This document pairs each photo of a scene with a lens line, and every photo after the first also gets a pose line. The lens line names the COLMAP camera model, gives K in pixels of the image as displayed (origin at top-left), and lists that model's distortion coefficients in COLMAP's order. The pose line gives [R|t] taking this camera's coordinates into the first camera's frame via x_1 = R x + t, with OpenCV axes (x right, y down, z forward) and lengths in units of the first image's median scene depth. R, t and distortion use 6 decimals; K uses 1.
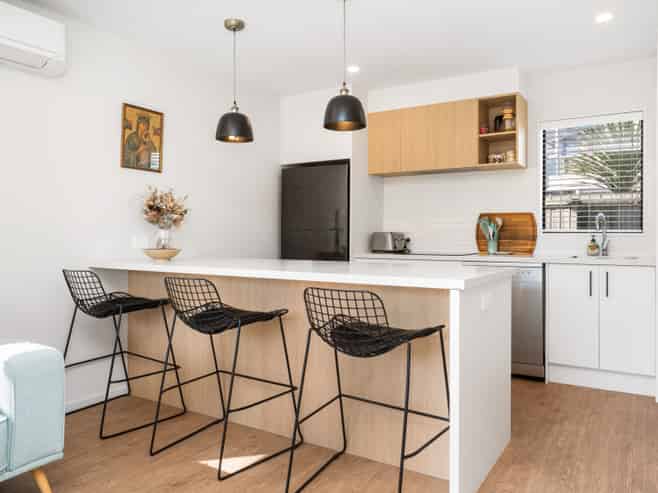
lens RADIAL K [[513.6, 0, 330.1], [0, 513.6, 235.1], [0, 0, 1]] dist [-0.005971, -0.004560]
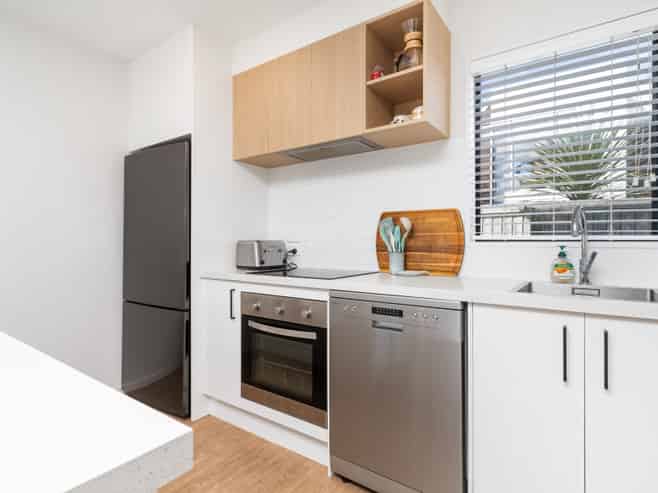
lens RADIAL K [[370.8, 0, 326.8], [0, 370.8, 244.9], [0, 0, 1]] dist [0.000626, -0.000381]
pose [[0.998728, -0.001302, -0.050398, 0.256829], [0.001677, 0.999971, 0.007415, -0.003560], [0.050387, -0.007490, 0.998702, 0.539974]]
